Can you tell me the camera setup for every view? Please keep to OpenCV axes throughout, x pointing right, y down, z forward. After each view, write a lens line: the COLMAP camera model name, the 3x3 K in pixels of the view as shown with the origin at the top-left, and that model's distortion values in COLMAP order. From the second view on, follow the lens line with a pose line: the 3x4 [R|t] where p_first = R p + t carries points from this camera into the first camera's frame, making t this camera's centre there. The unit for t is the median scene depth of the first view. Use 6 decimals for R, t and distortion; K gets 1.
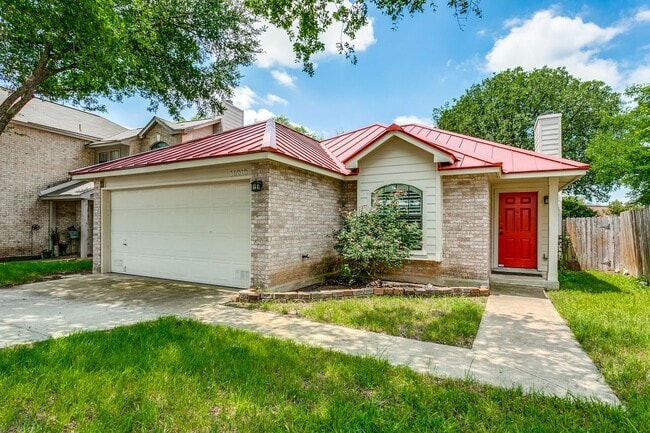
lens RADIAL K [[317.0, 0, 323.5], [0, 317.0, 219.6], [0, 0, 1]] dist [-0.001846, -0.000446]
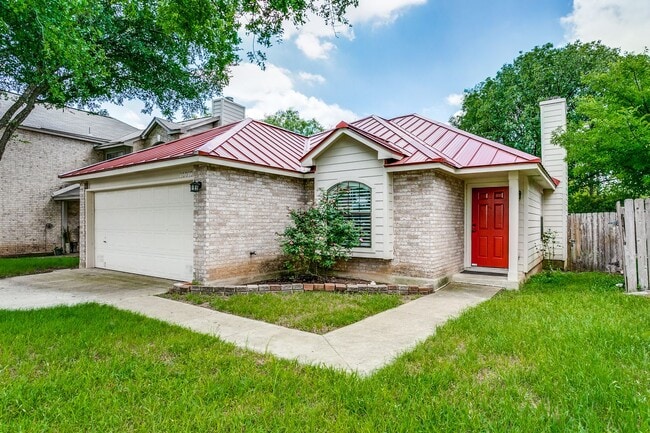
lens RADIAL K [[344.6, 0, 325.5], [0, 344.6, 219.5], [0, 0, 1]] dist [-0.004659, -0.000993]
pose [[0.993359, -0.005735, -0.114912, 0.268837], [0.006649, 0.999949, 0.007568, -0.000921], [0.114863, -0.008282, 0.993347, -0.080110]]
